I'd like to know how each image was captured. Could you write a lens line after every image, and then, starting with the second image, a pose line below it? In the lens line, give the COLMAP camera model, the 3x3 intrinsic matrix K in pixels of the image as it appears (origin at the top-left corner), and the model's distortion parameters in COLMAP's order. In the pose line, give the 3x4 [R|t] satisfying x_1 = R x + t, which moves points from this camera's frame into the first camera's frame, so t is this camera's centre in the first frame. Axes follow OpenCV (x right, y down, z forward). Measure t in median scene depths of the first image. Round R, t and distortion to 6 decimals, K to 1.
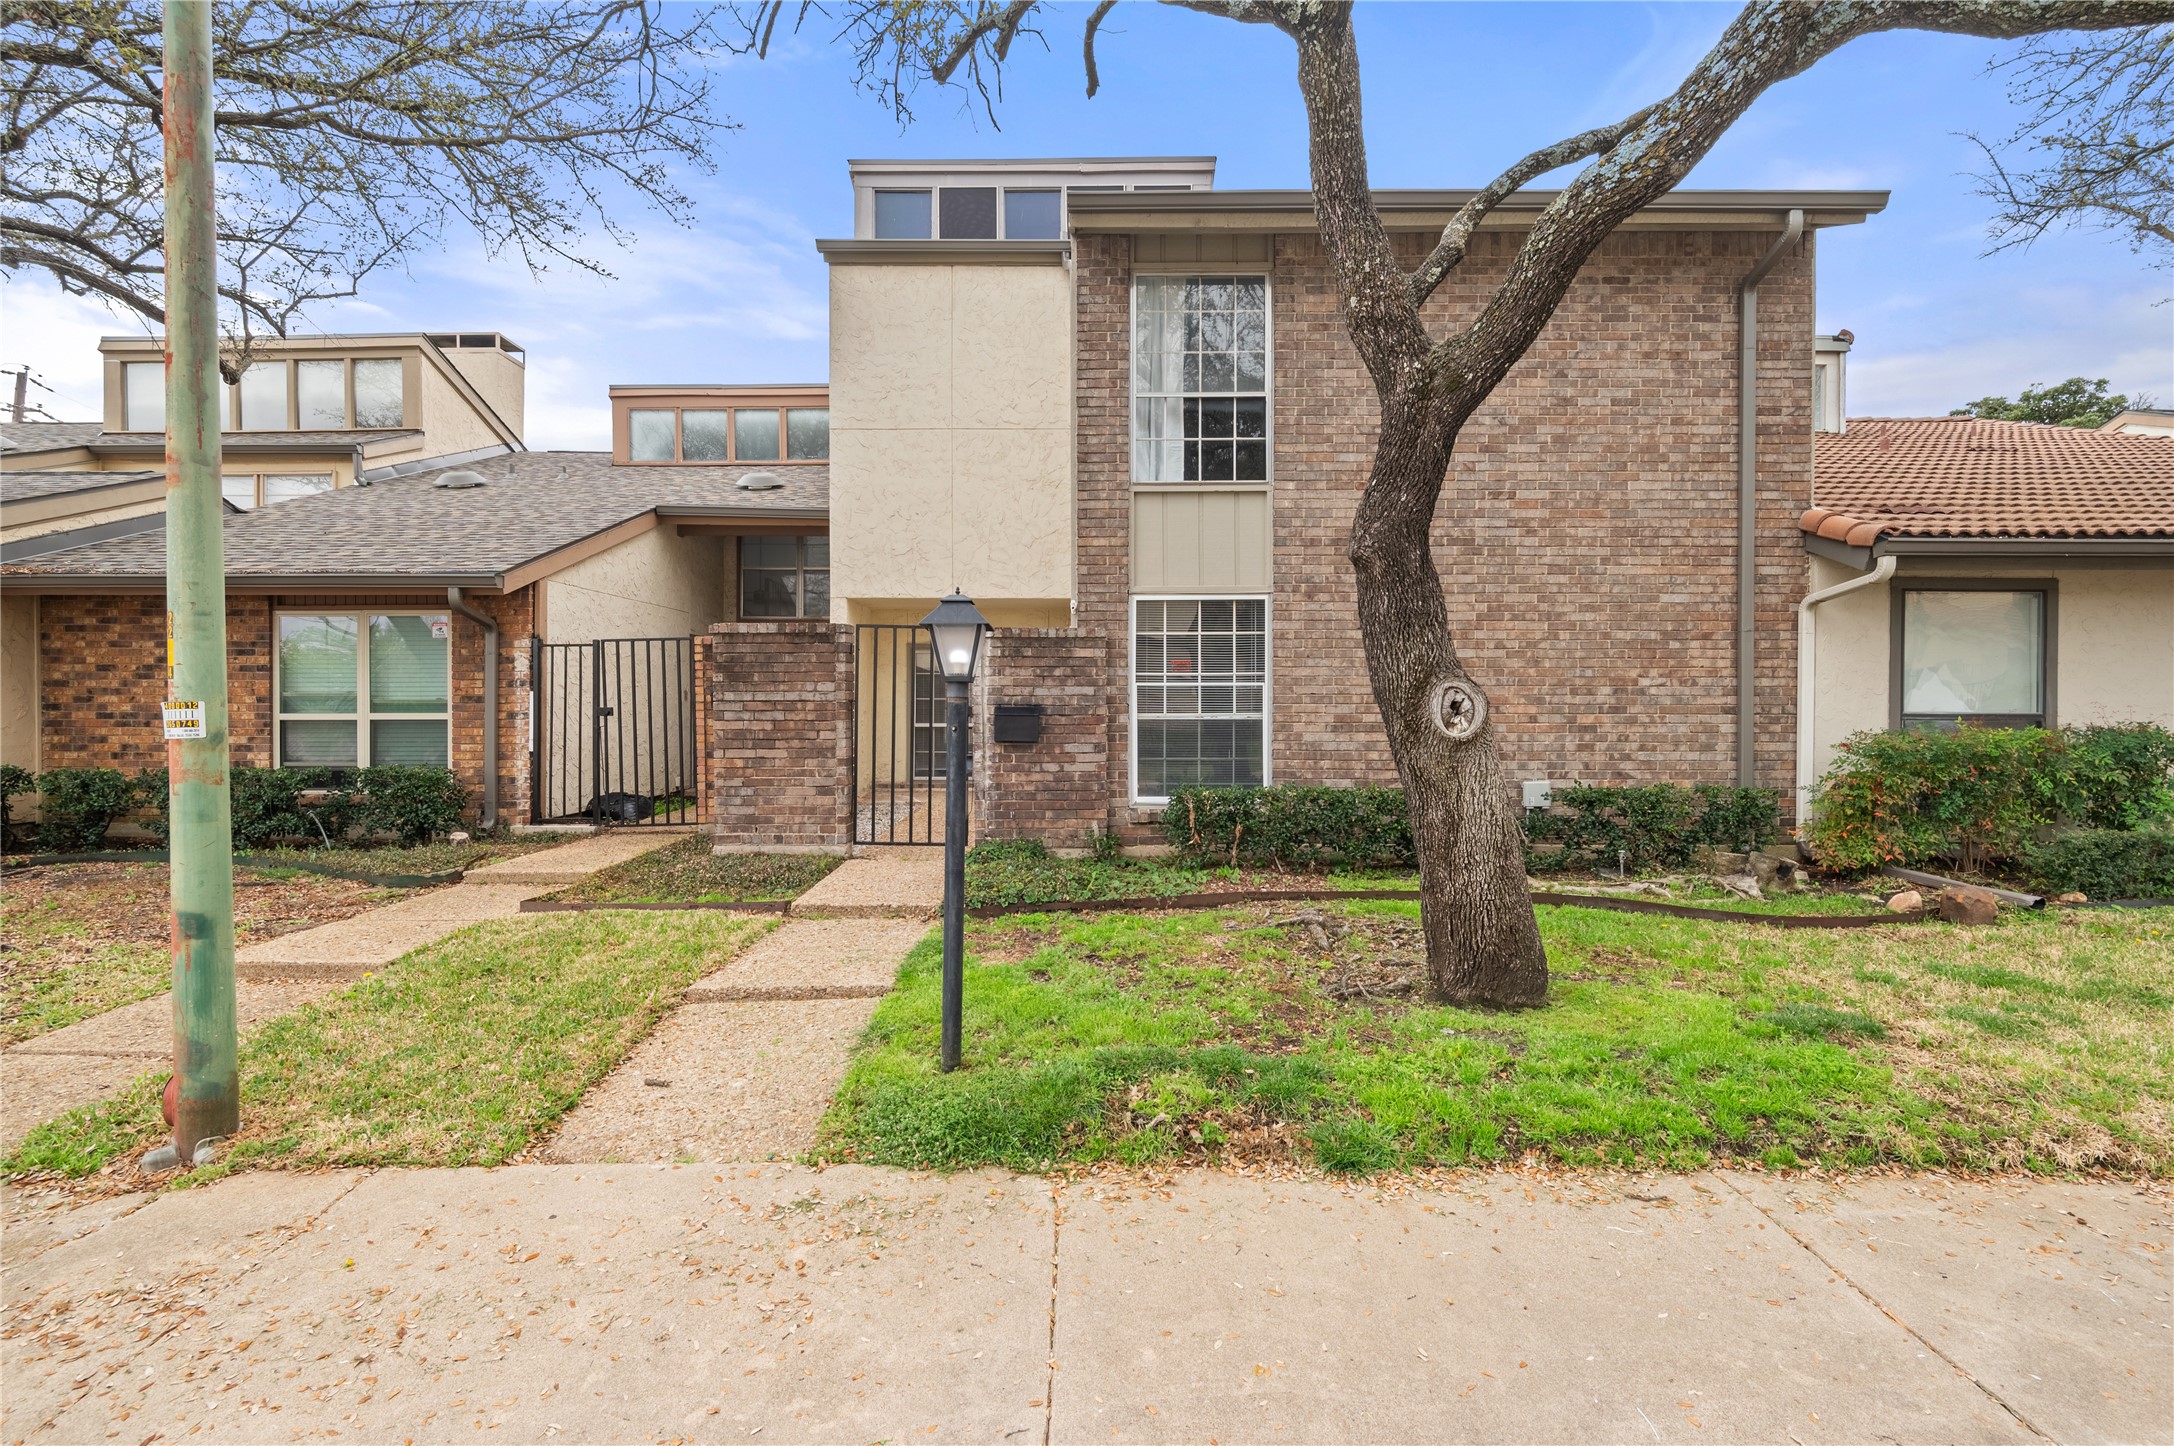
lens RADIAL K [[1010.0, 0, 1098.0], [0, 1010.0, 717.0], [0, 0, 1]] dist [0.006149, -0.008300]
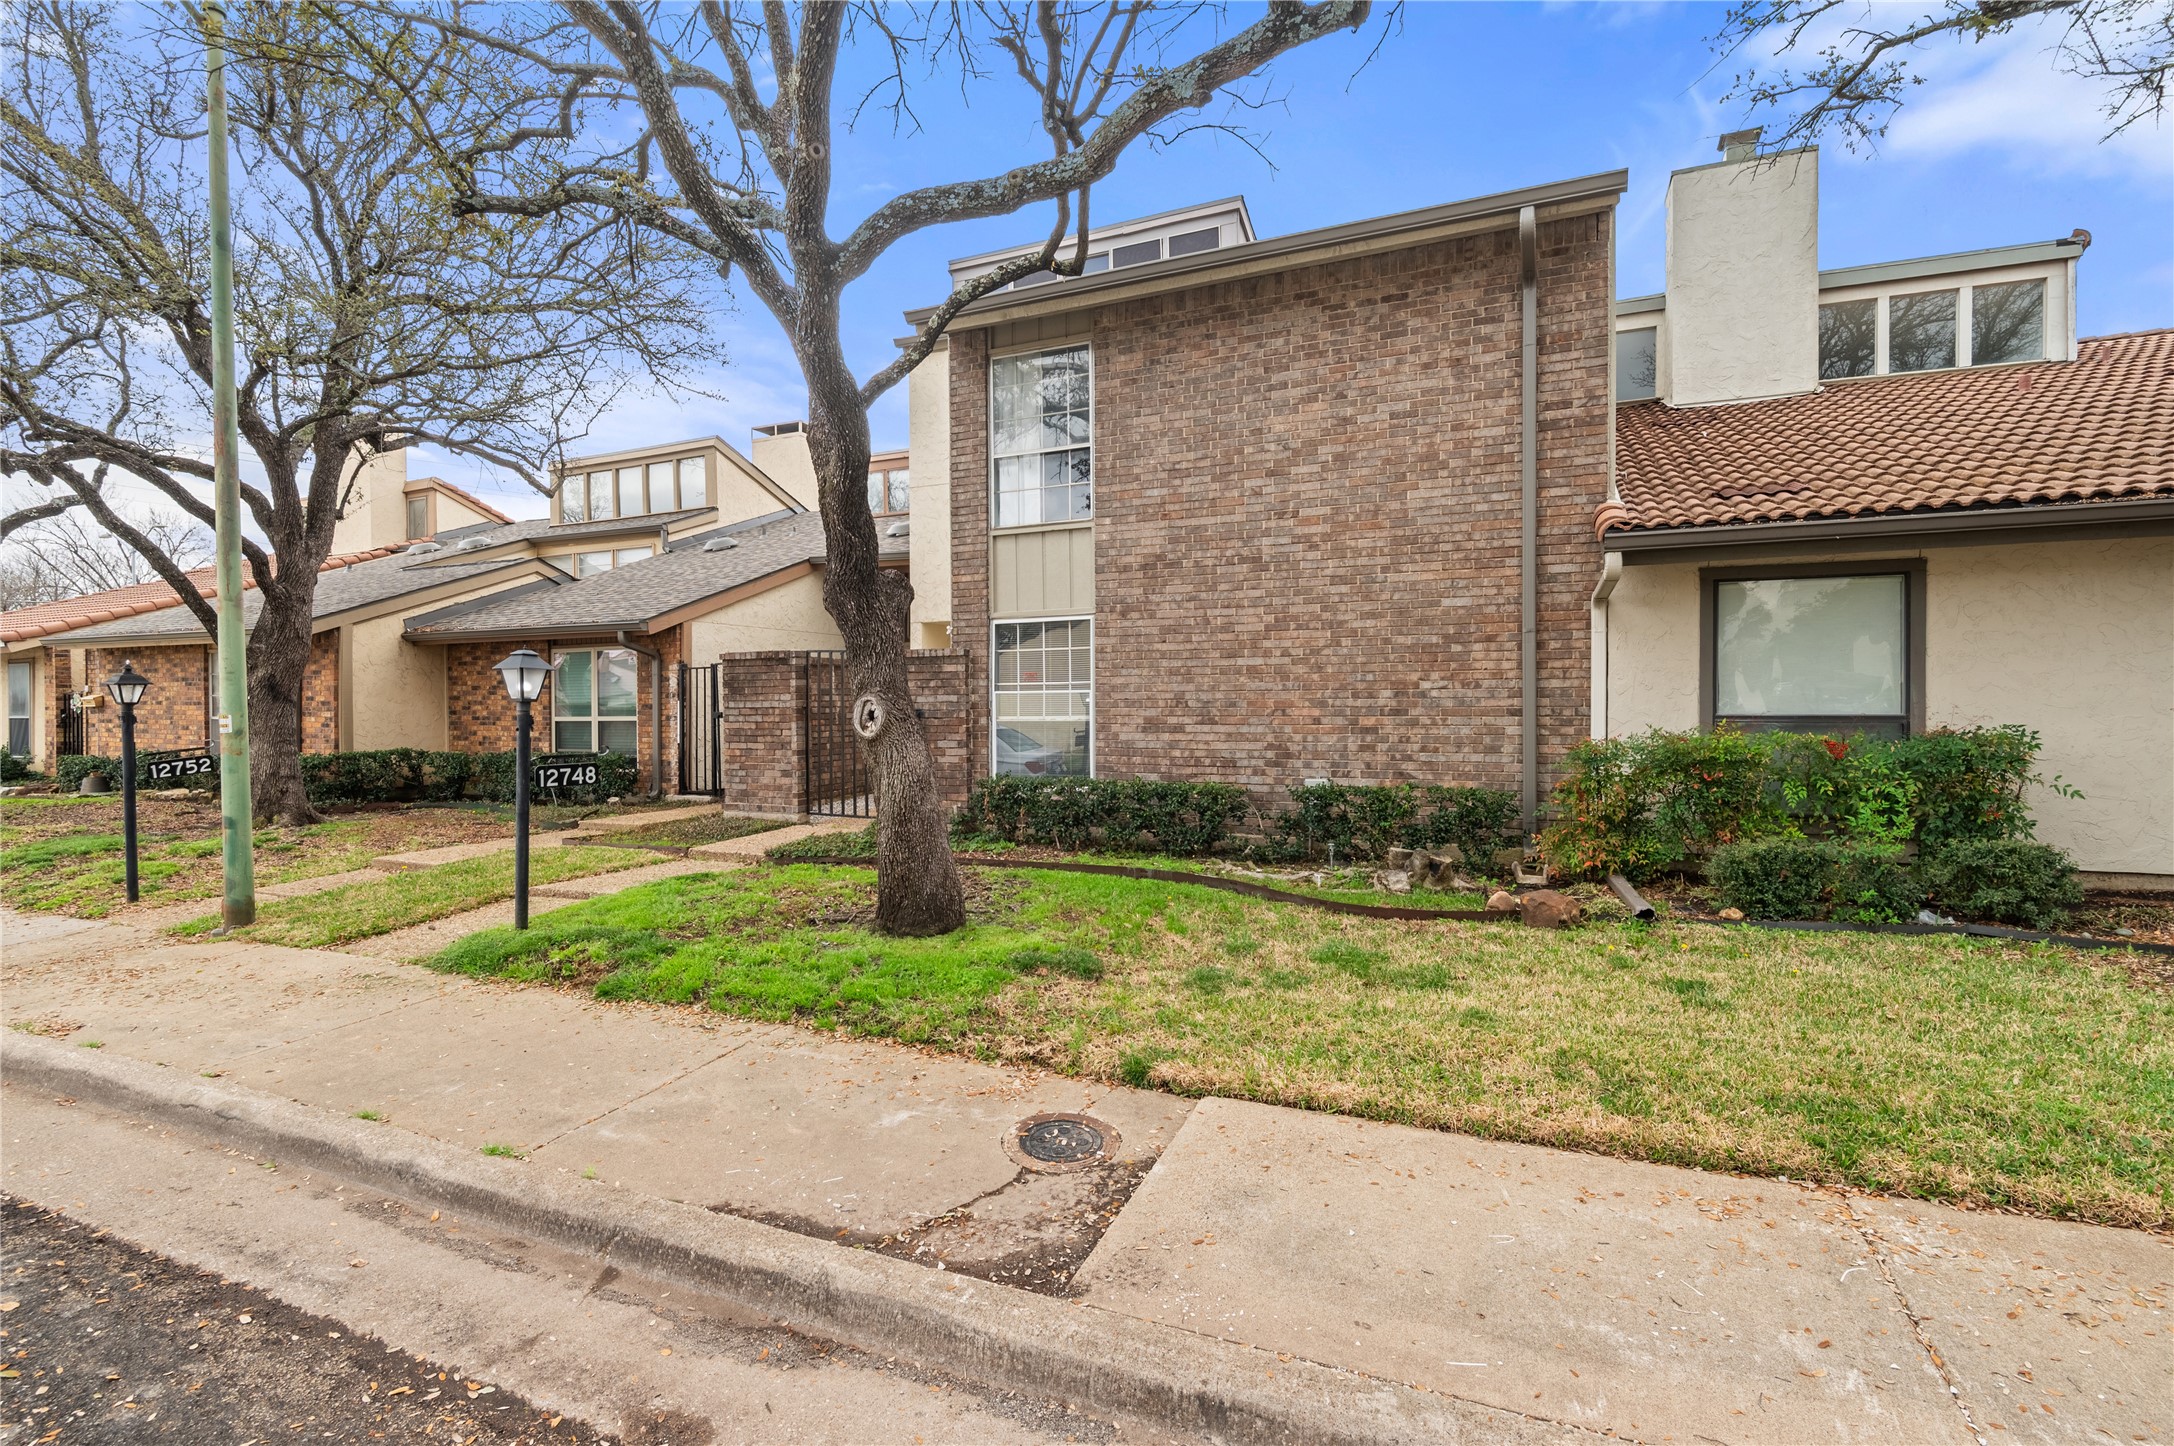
lens RADIAL K [[1010.0, 0, 1092.6], [0, 1010.0, 721.0], [0, 0, 1]] dist [0.006149, -0.008300]
pose [[0.914637, 0.000111, -0.404276, 0.646011], [0.002521, 0.999979, 0.005976, -0.004987], [0.404268, -0.006485, 0.914618, -0.075450]]
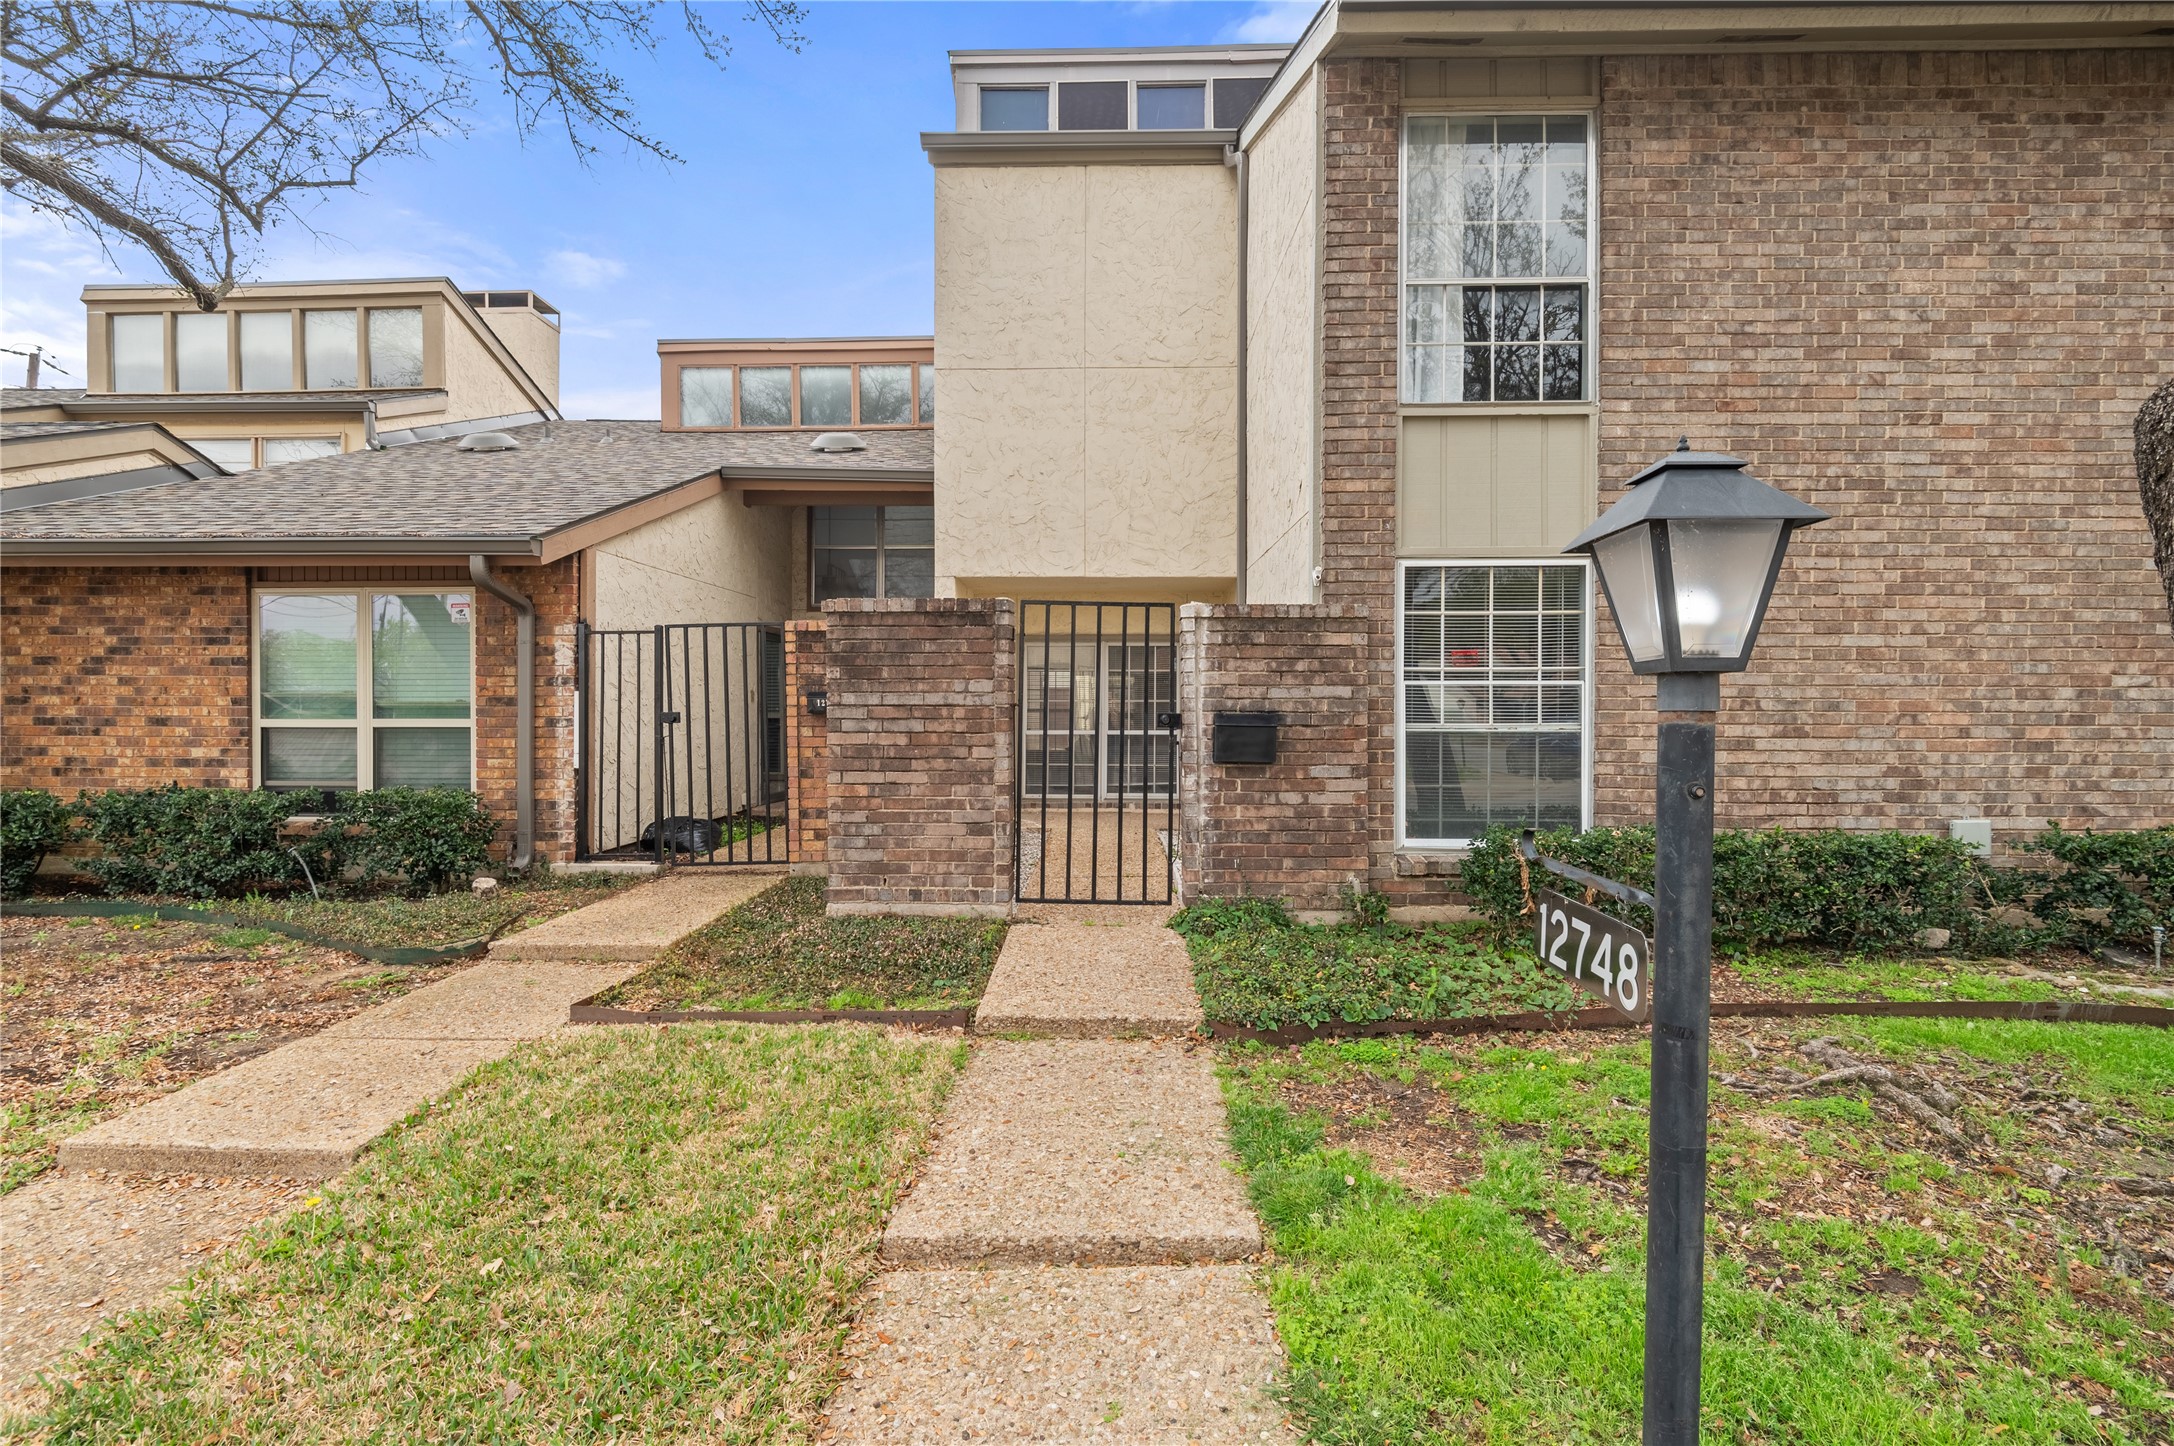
lens RADIAL K [[1010.0, 0, 1098.0], [0, 1010.0, 722.8], [0, 0, 1]] dist [0.006149, -0.008300]
pose [[0.999724, 0.002339, -0.023369, -0.165222], [-0.002193, 0.999978, 0.006271, -0.008080], [0.023383, -0.006218, 0.999707, 0.271396]]
